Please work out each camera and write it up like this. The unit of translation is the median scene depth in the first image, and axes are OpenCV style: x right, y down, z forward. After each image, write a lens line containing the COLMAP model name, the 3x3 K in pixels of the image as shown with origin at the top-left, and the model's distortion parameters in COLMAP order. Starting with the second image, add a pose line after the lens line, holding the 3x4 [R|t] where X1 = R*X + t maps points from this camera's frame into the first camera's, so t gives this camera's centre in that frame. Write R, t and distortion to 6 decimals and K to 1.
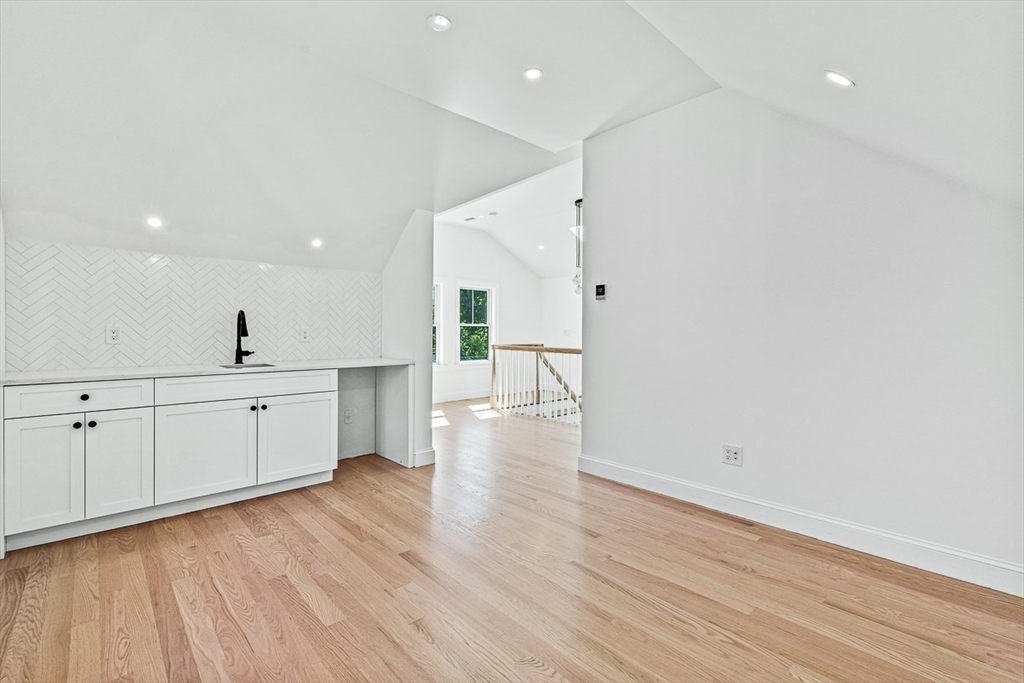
lens RADIAL K [[454.5, 0, 512.8], [0, 454.5, 335.2], [0, 0, 1]] dist [-0.001607, 0.000312]
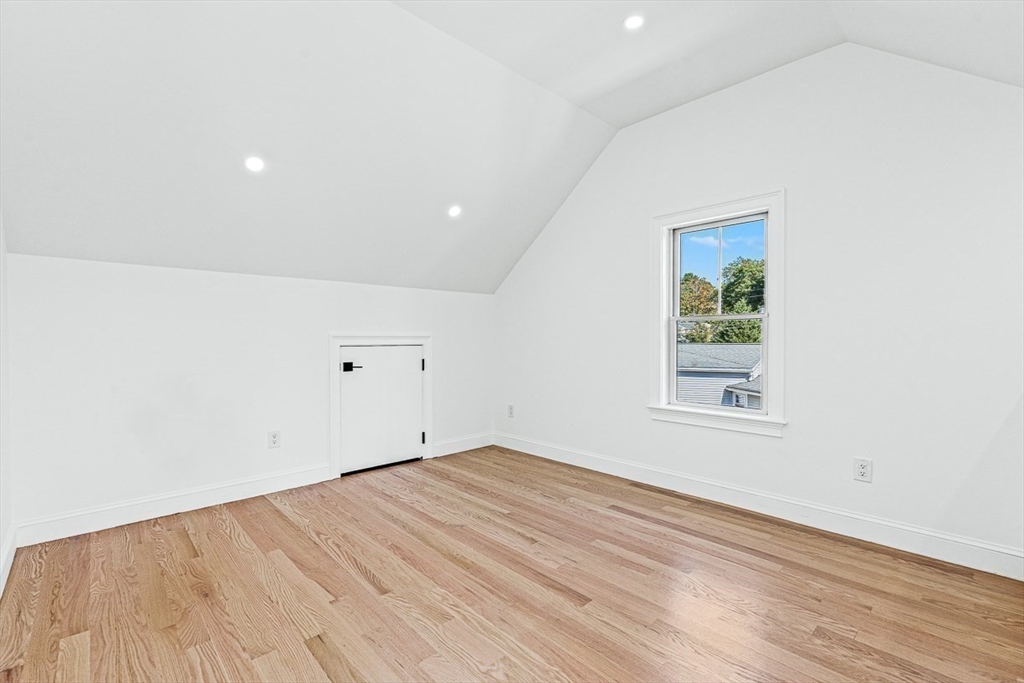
lens RADIAL K [[454.5, 0, 511.4], [0, 454.5, 340.3], [0, 0, 1]] dist [-0.001607, 0.000312]
pose [[-0.999991, -0.001447, -0.004082, -0.121324], [-0.001508, 0.999884, 0.015165, 0.006004], [0.004059, 0.015171, -0.999877, 2.121527]]
